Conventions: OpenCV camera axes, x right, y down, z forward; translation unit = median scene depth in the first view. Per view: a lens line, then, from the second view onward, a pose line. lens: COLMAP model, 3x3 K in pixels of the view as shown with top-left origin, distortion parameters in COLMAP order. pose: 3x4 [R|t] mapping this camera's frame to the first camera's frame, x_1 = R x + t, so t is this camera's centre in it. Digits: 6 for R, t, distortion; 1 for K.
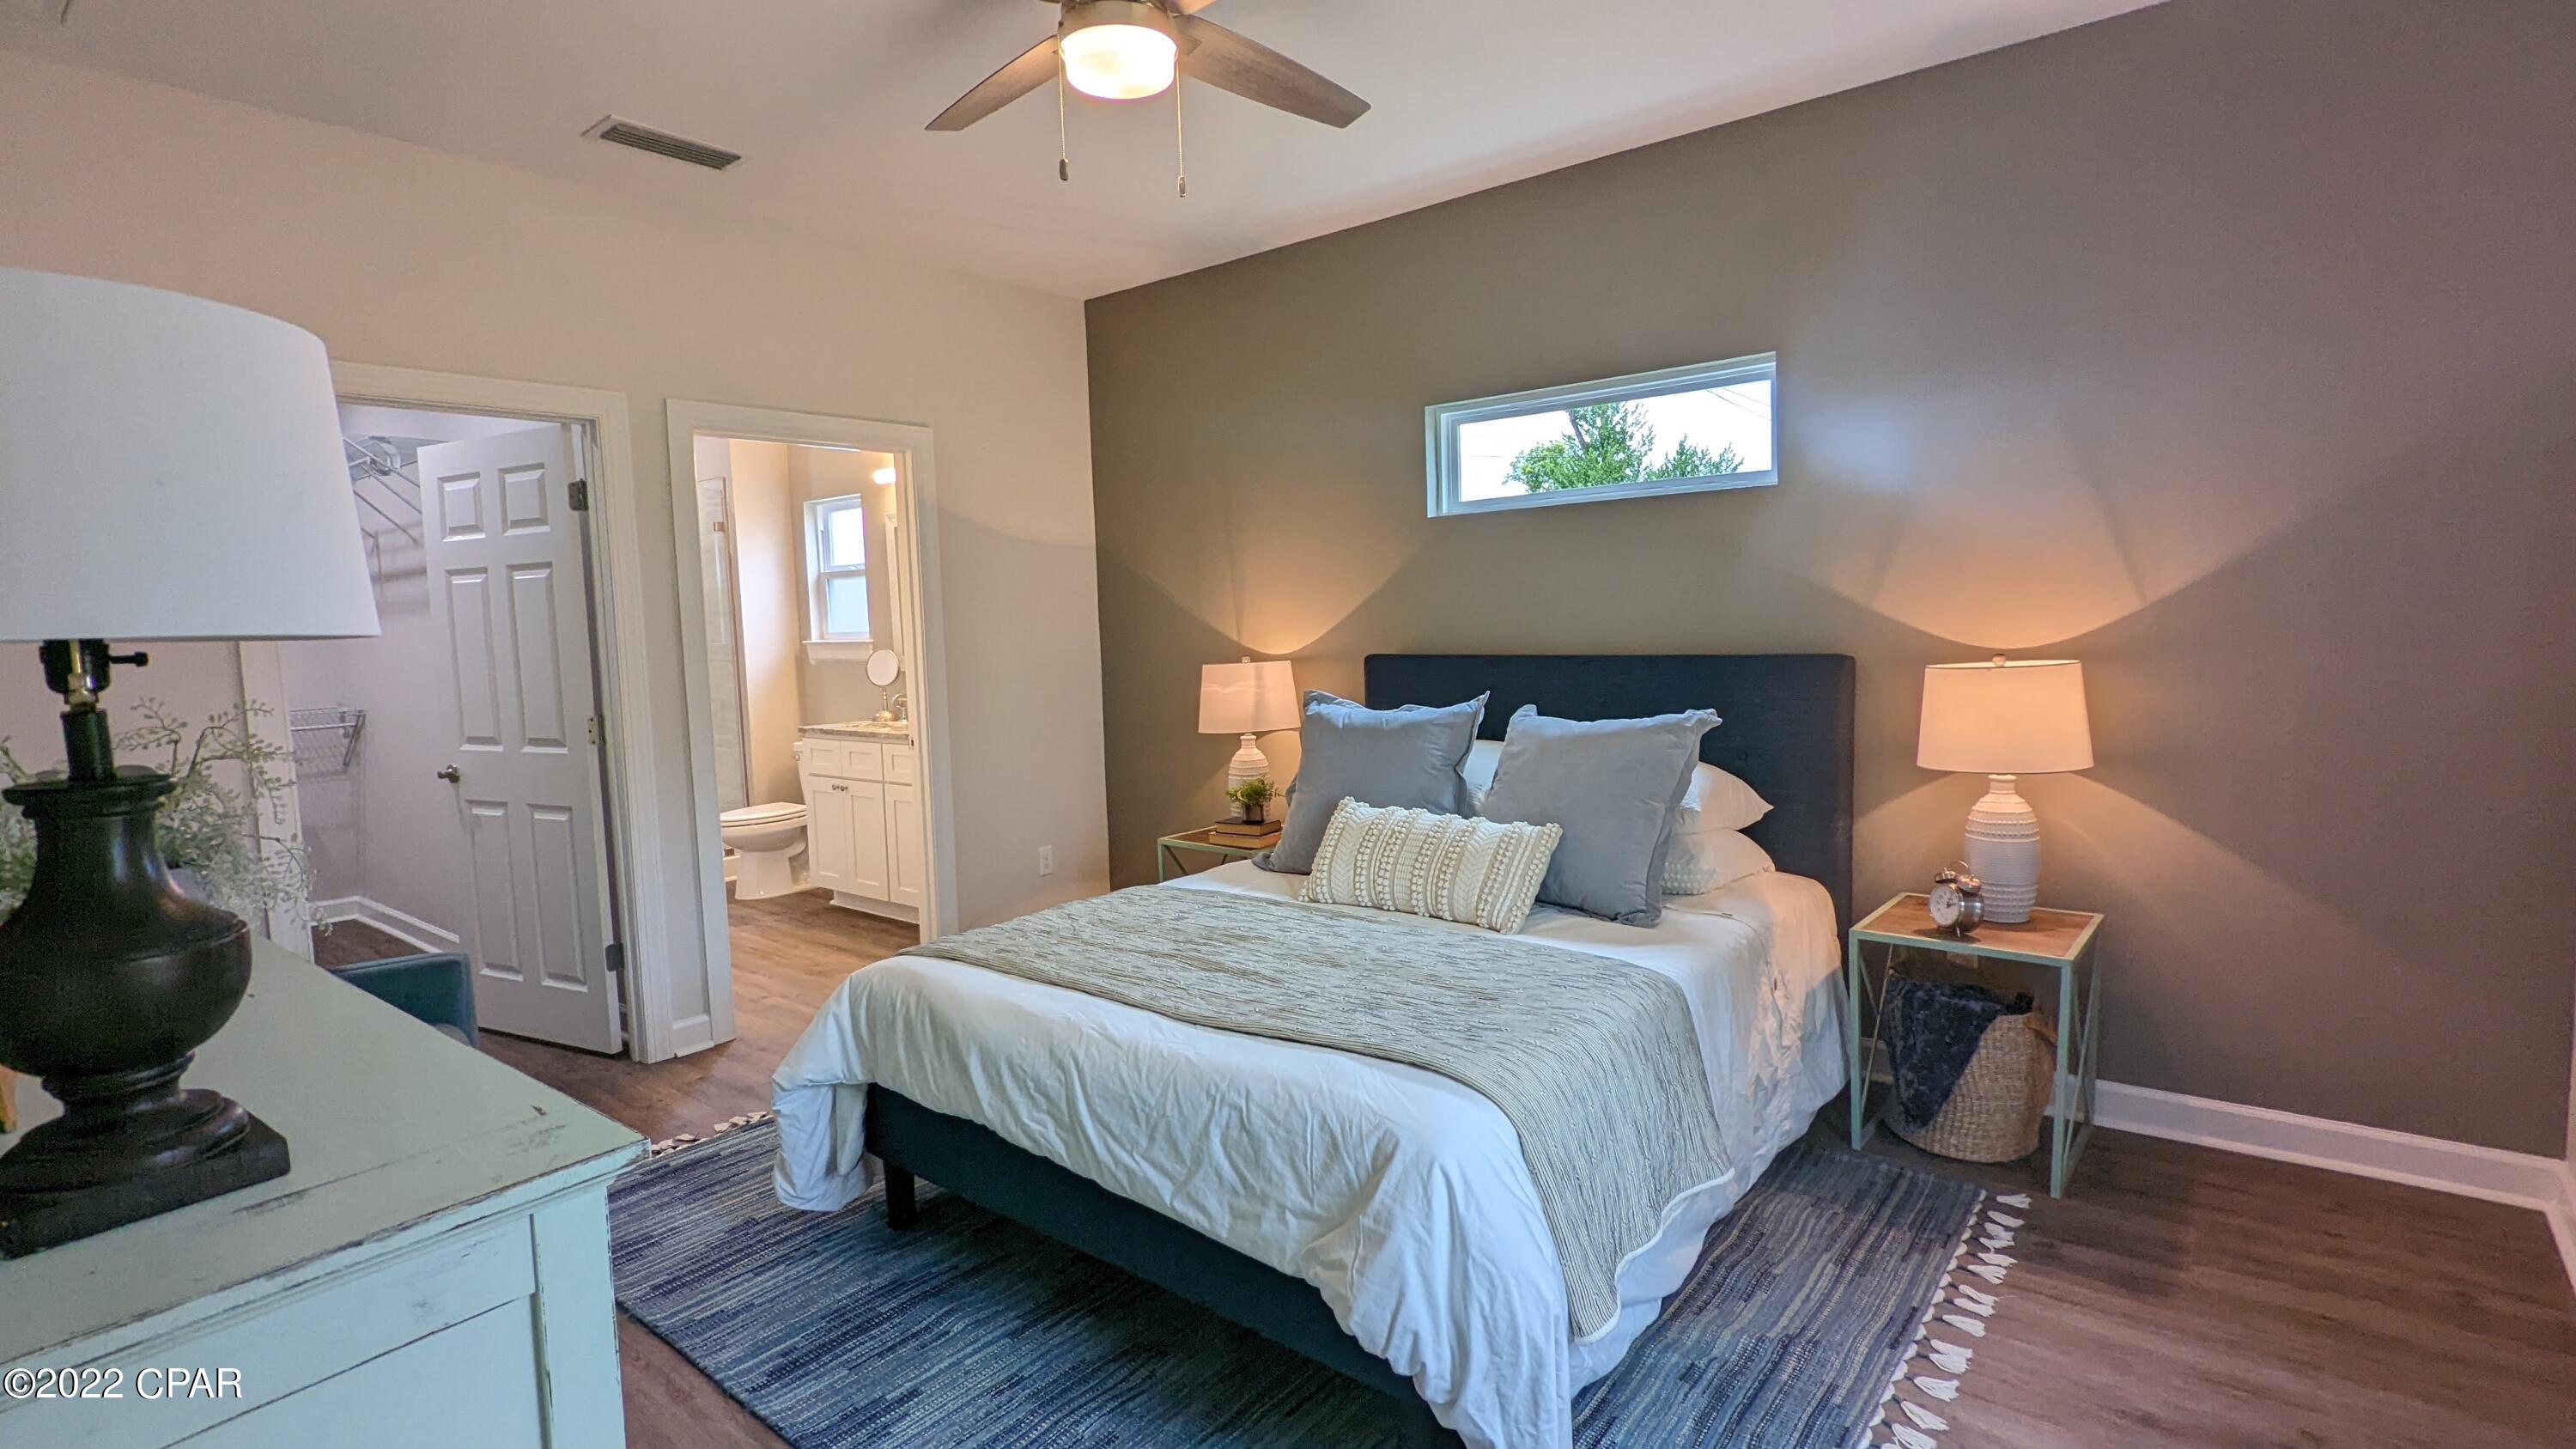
lens RADIAL K [[1212.3, 0, 1287.8], [0, 1212.3, 727.4], [0, 0, 1]] dist [0.001732, -0.001273]
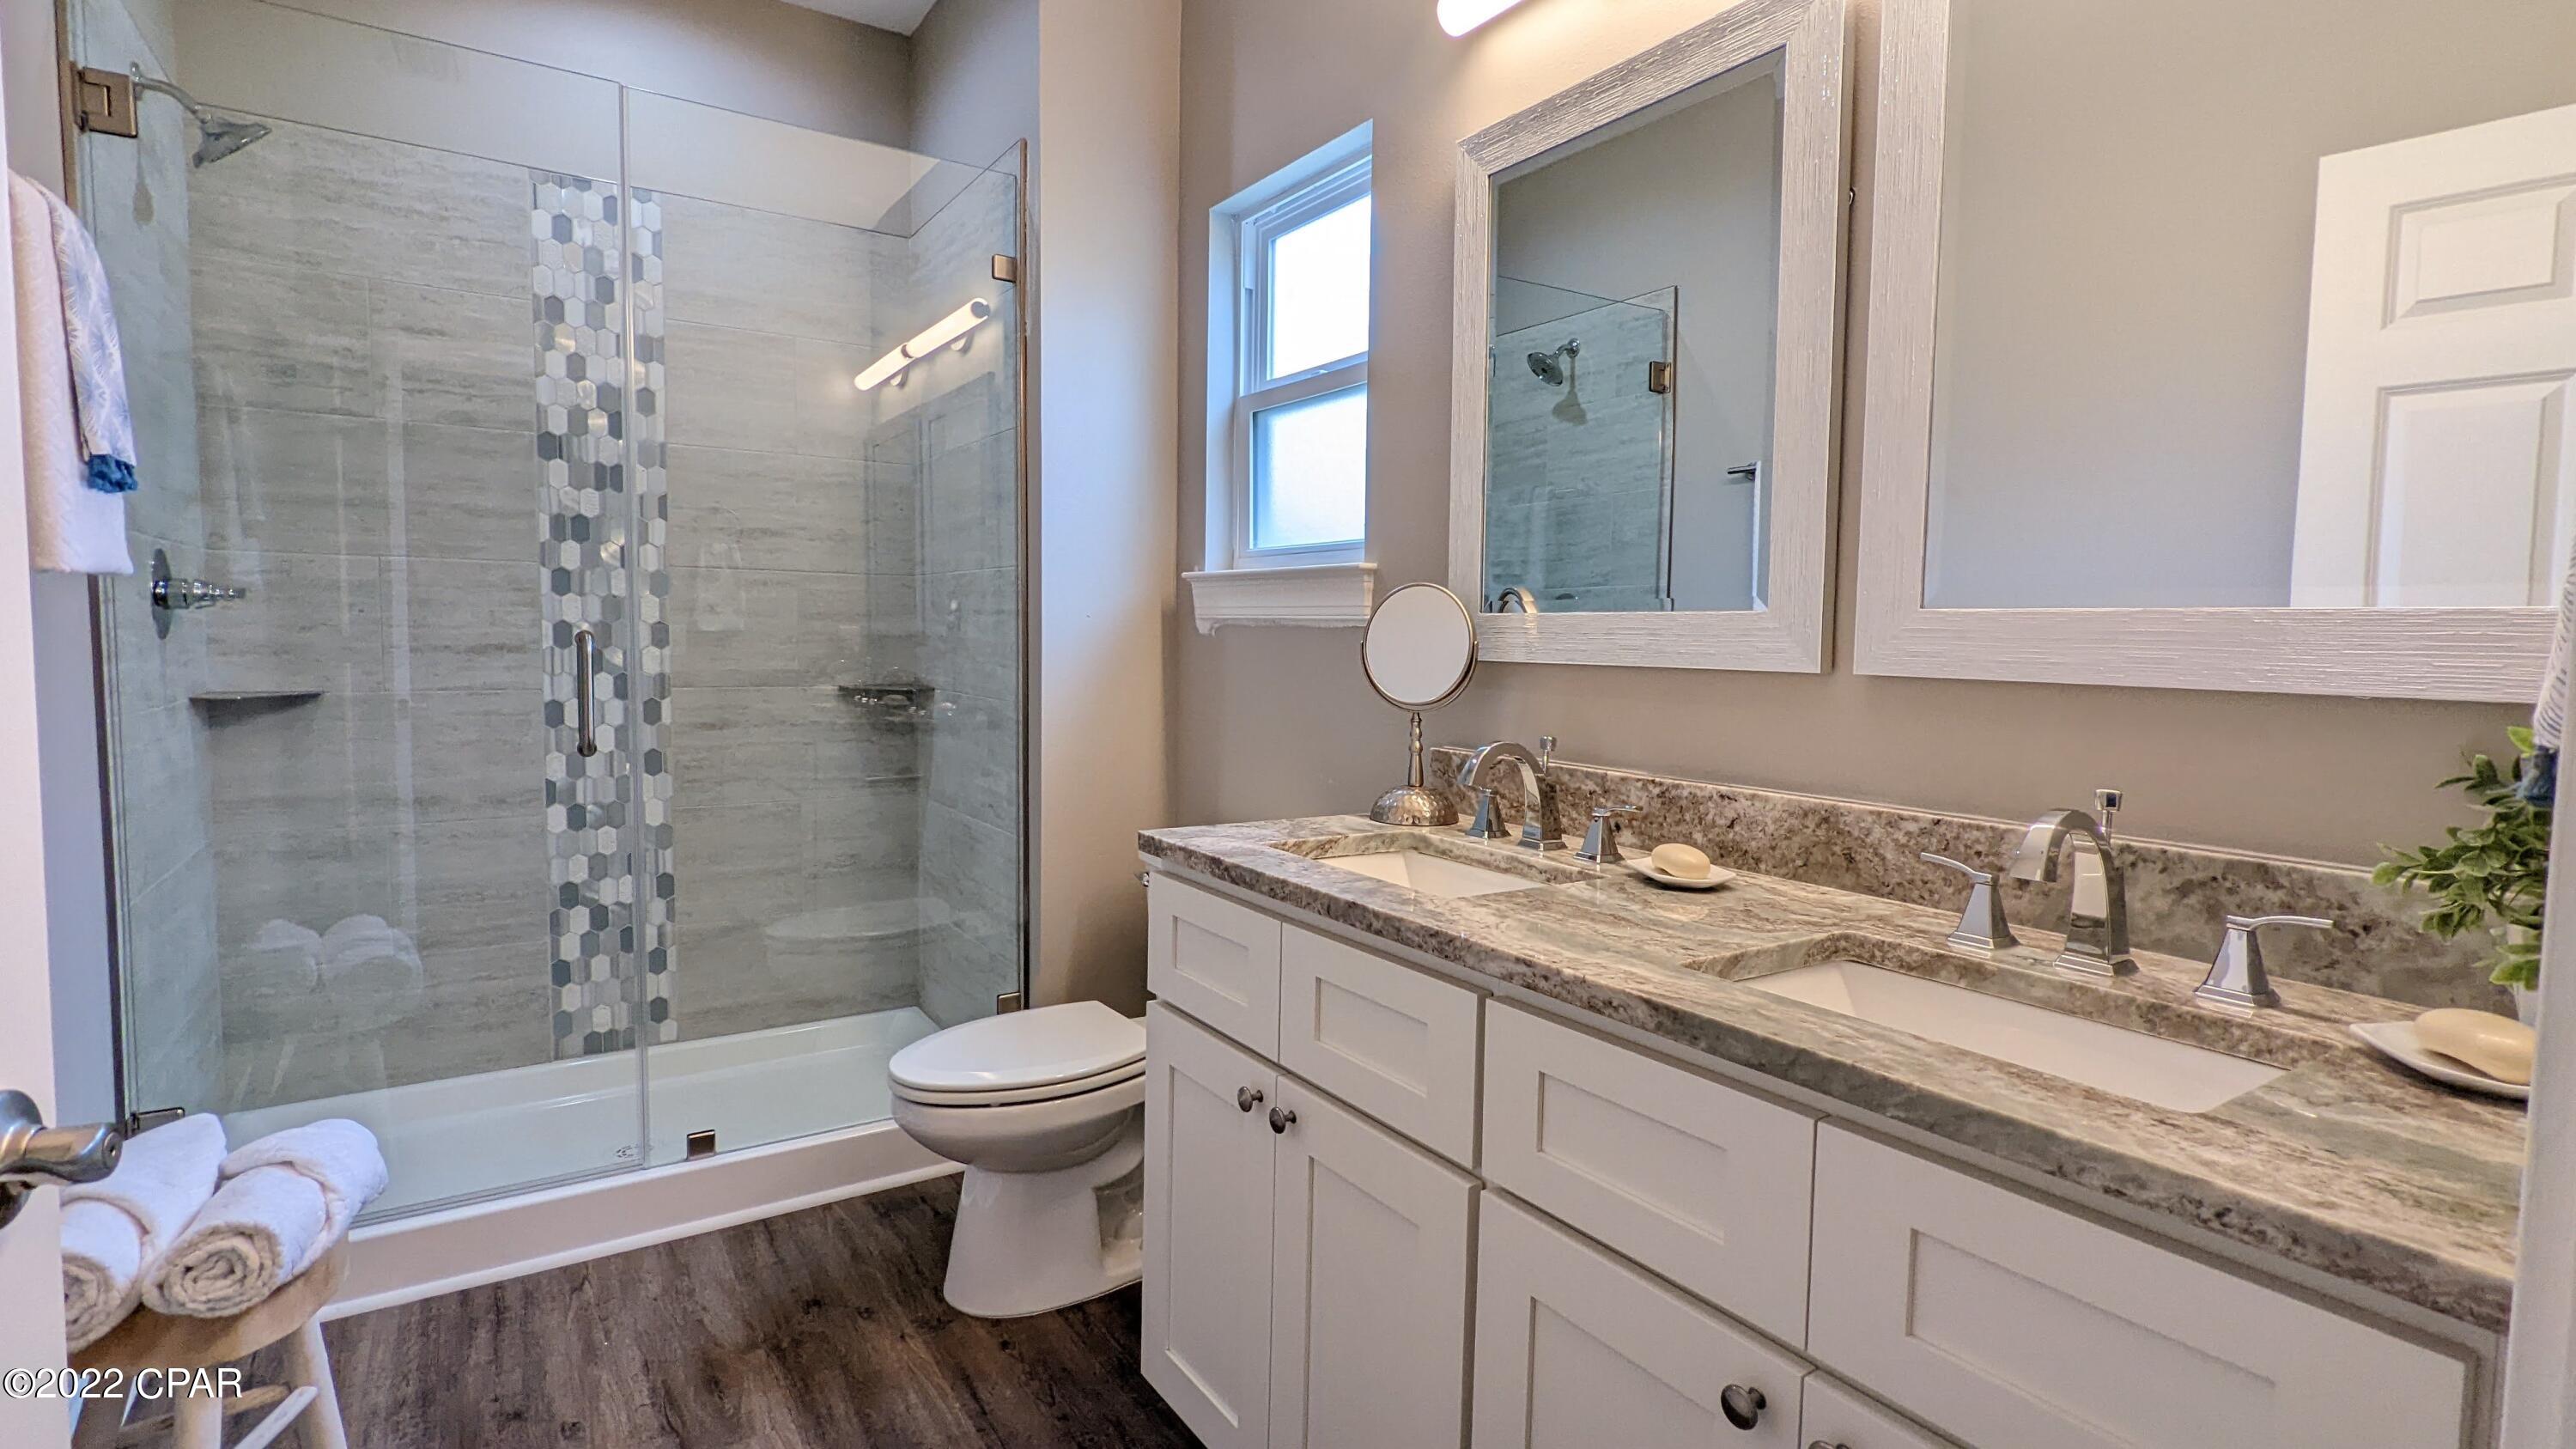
lens RADIAL K [[1212.3, 0, 1284.3], [0, 1212.3, 714.6], [0, 0, 1]] dist [0.001732, -0.001273]
pose [[0.952122, 0.068724, -0.297894, -0.258224], [-0.074854, 0.997152, -0.009203, -0.025762], [0.296413, 0.031061, 0.954555, 0.660050]]
